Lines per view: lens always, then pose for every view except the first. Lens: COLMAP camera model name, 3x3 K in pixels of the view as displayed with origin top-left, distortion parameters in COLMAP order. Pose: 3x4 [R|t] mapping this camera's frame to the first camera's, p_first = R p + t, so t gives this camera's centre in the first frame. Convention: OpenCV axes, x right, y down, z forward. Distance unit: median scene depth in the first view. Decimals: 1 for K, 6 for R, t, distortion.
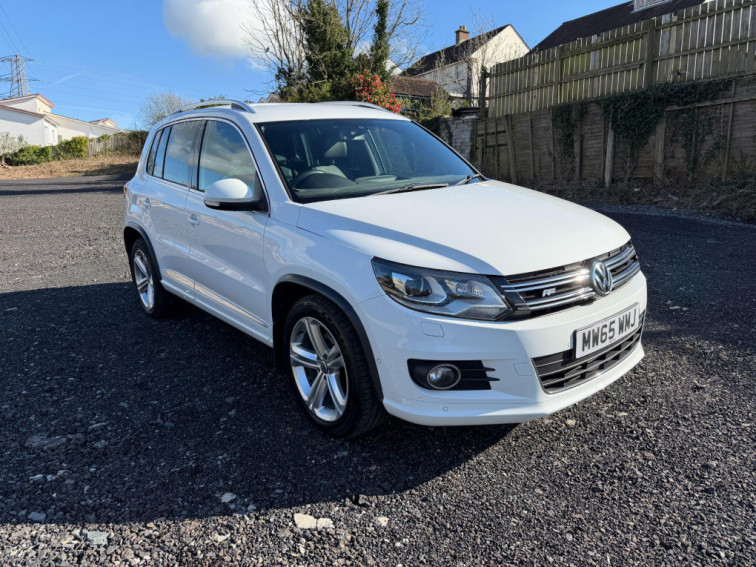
lens RADIAL K [[539.4, 0, 378.0], [0, 539.4, 283.5], [0, 0, 1]] dist [0.018793, -0.030809]
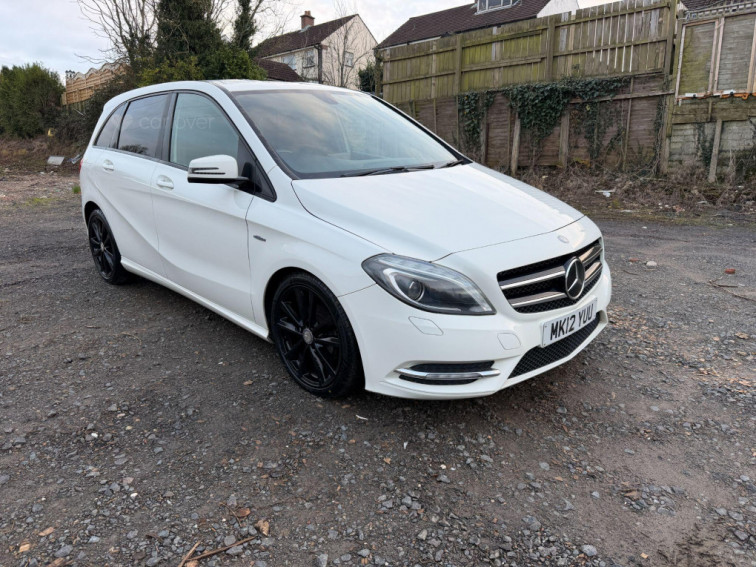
lens RADIAL K [[539.4, 0, 378.0], [0, 539.4, 283.5], [0, 0, 1]] dist [0.018793, -0.030809]
pose [[0.951612, -0.042666, 0.304325, -0.168272], [0.037512, 0.999037, 0.022764, 0.000182], [-0.305003, -0.010247, 0.952296, 0.083899]]
